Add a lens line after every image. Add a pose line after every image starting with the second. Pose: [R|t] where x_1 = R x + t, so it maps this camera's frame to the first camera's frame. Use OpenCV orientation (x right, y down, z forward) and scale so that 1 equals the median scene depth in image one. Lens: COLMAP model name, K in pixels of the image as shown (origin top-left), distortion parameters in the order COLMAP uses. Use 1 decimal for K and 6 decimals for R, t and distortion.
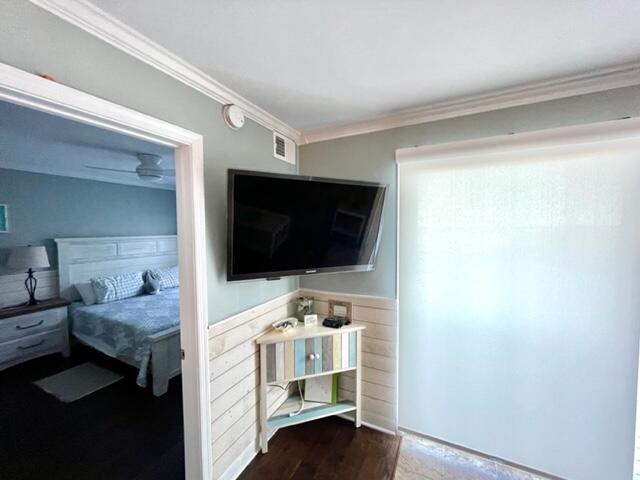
lens RADIAL K [[257.3, 0, 320.0], [0, 257.3, 240.0], [0, 0, 1]] dist [0.000254, -0.000214]
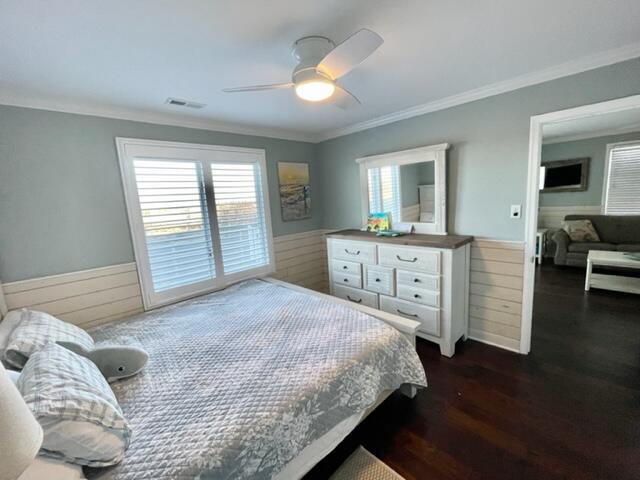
lens RADIAL K [[274.3, 0, 320.0], [0, 274.3, 240.0], [0, 0, 1]] dist [-0.000889, -0.000233]
pose [[0.329242, -0.156552, 0.931177, -1.134293], [0.100555, 0.986365, 0.130277, -0.007650], [-0.938876, 0.050742, 0.340495, 0.753205]]
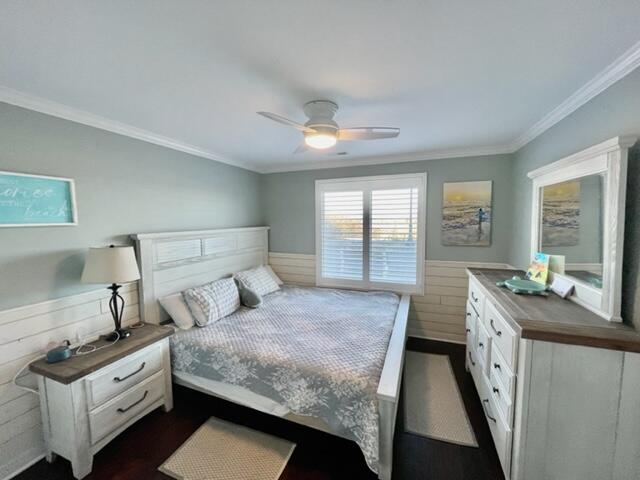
lens RADIAL K [[257.3, 0, 320.0], [0, 257.3, 240.0], [0, 0, 1]] dist [0.000254, -0.000214]
pose [[0.995288, -0.009435, 0.096504, -0.669395], [0.005639, 0.999203, 0.039528, -0.014218], [-0.096800, -0.038798, 0.994547, 0.317612]]
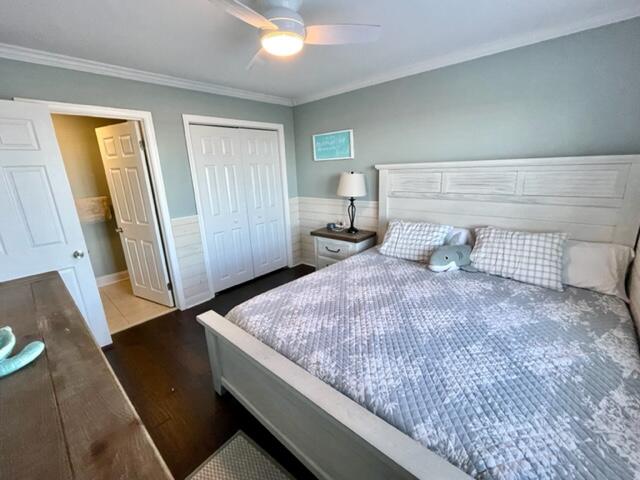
lens RADIAL K [[274.3, 0, 320.0], [0, 274.3, 240.0], [0, 0, 1]] dist [-0.000889, -0.000233]
pose [[-0.264440, 0.266458, -0.926861, -0.070562], [0.002994, 0.961295, 0.275504, -0.017947], [0.964397, 0.070079, -0.255003, 1.140949]]
